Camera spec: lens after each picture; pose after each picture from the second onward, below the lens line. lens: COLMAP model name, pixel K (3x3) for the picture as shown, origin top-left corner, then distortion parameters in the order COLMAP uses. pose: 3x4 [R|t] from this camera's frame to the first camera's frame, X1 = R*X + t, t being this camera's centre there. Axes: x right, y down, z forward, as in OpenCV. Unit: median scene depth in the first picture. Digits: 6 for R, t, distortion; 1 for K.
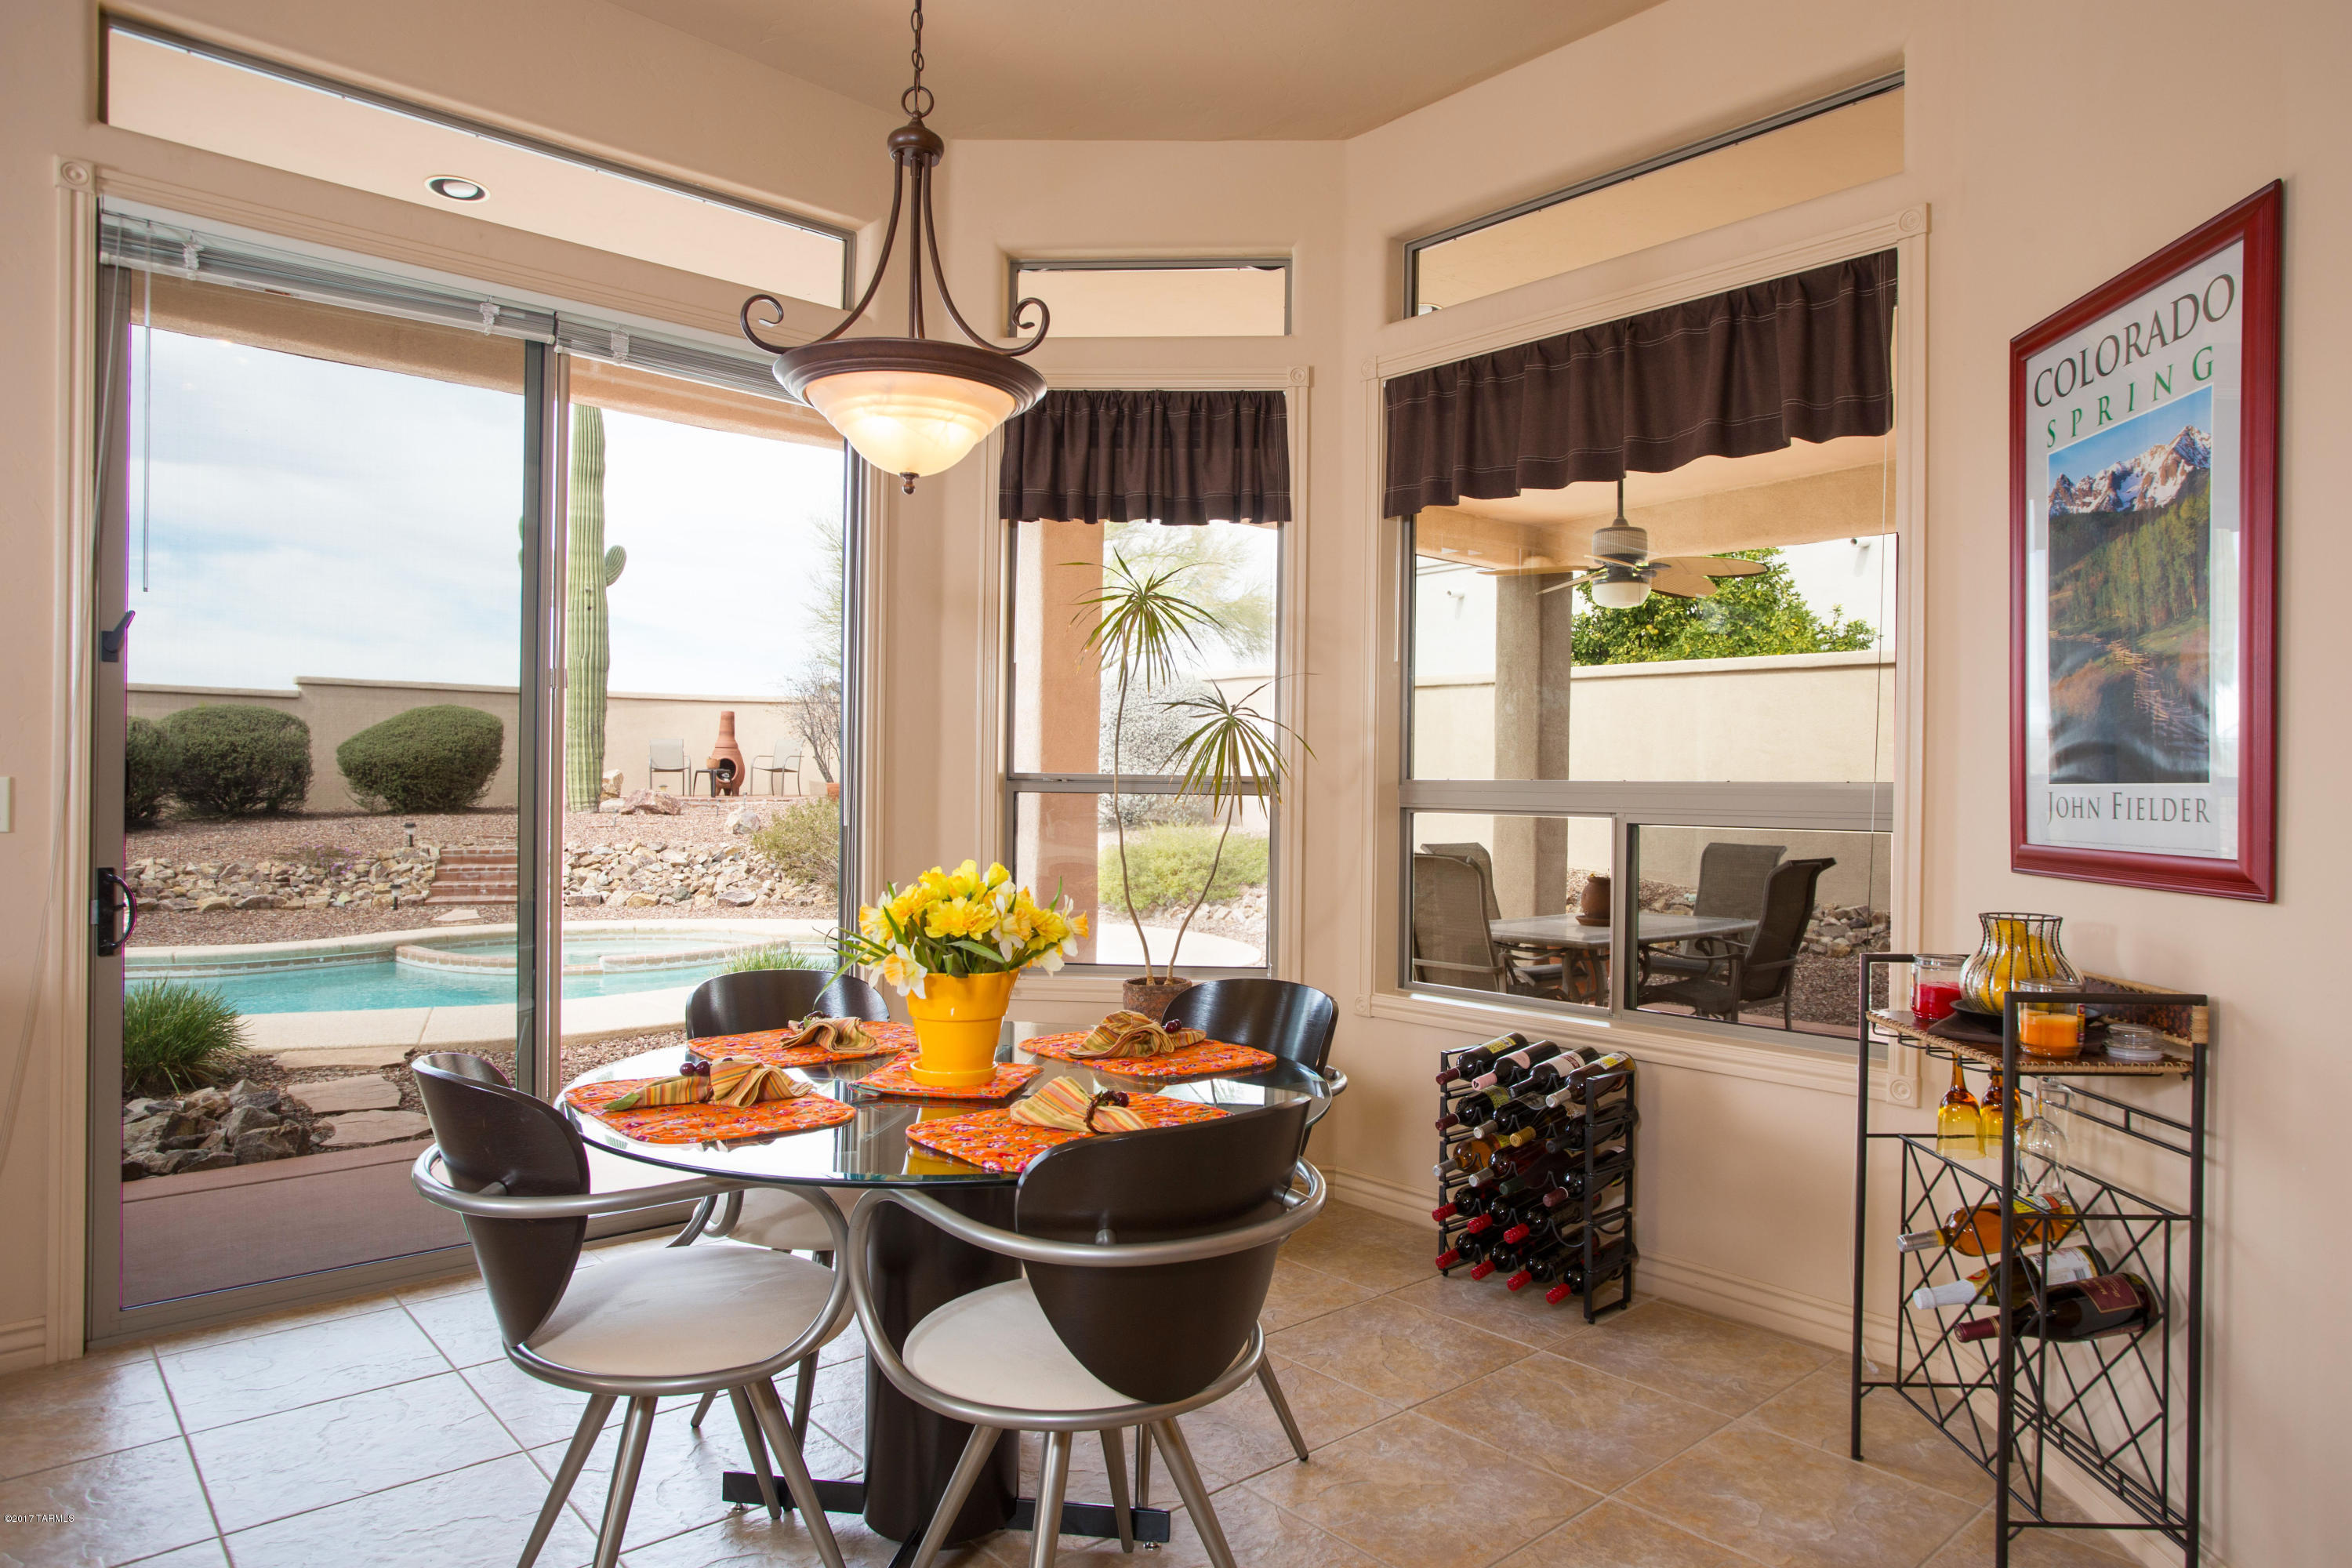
lens RADIAL K [[1422.2, 0, 1176.0], [0, 1422.2, 784.0], [0, 0, 1]] dist [-0.005023, 0.000003]
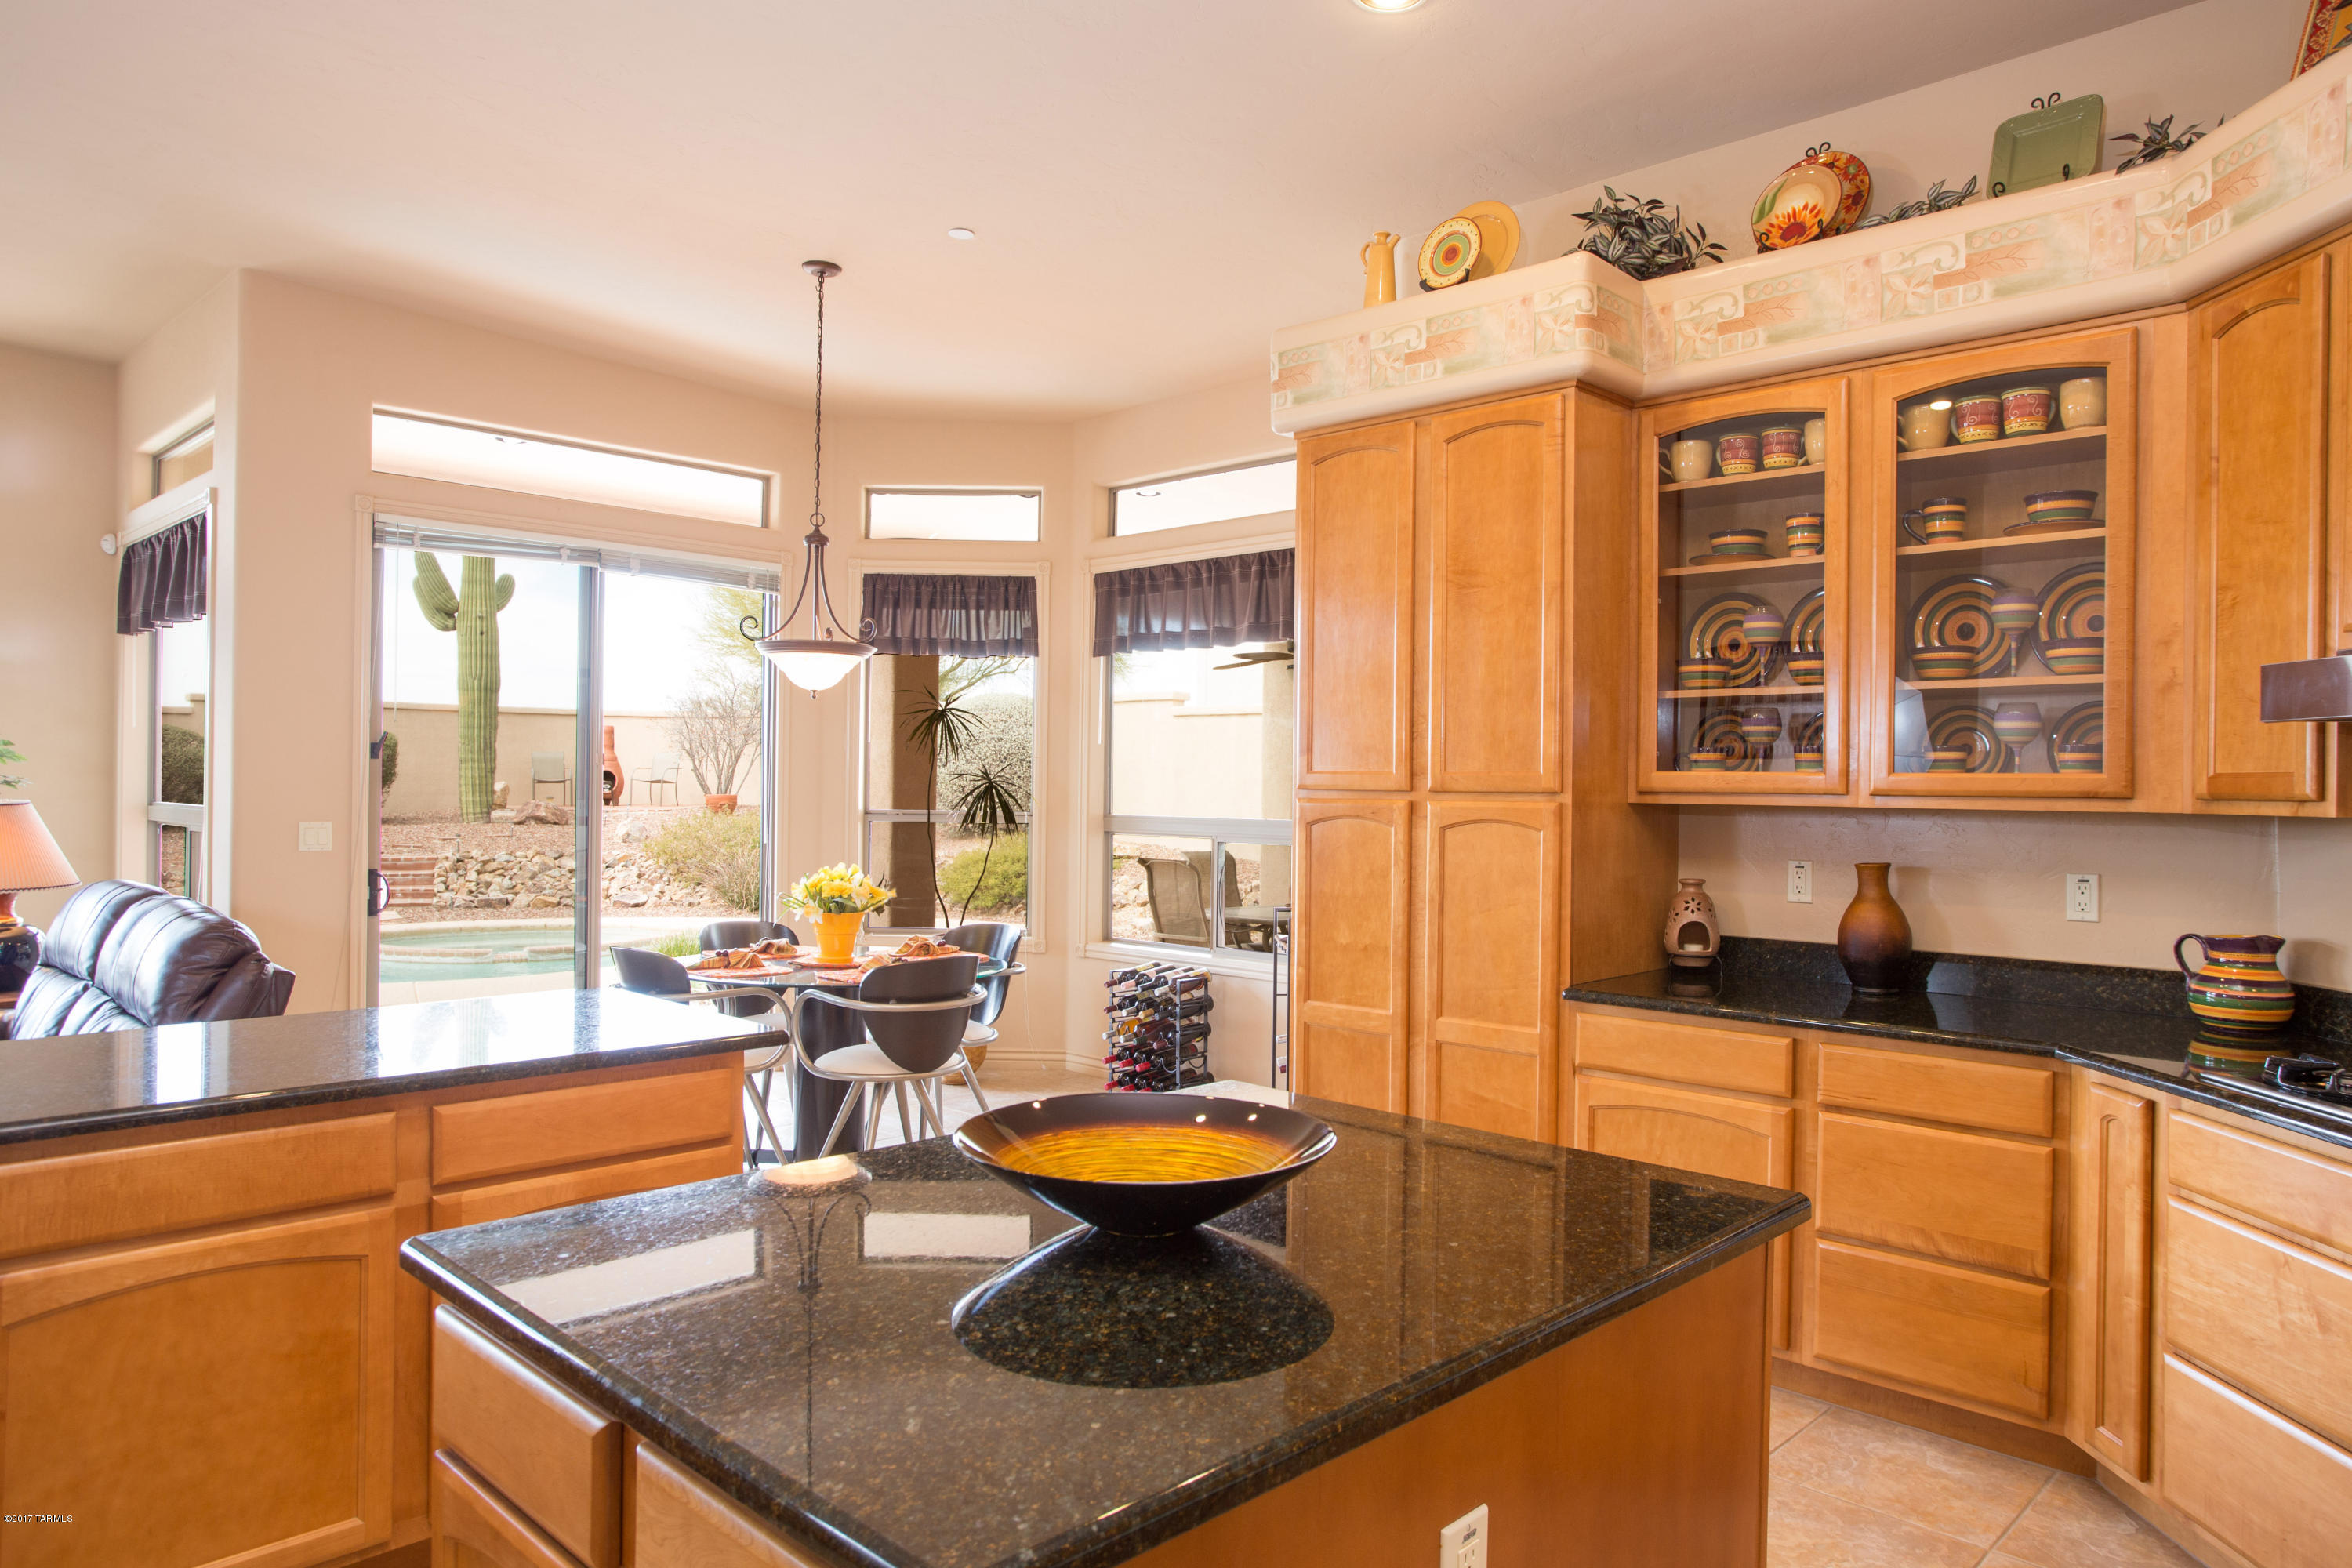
lens RADIAL K [[1527.8, 0, 1176.0], [0, 1527.8, 784.0], [0, 0, 1]] dist [-0.033280, 0.053490]
pose [[0.997279, -0.000289, 0.073725, 0.048059], [0.000269, 1.000000, 0.000294, -0.016964], [-0.073725, -0.000273, 0.997279, -0.340435]]
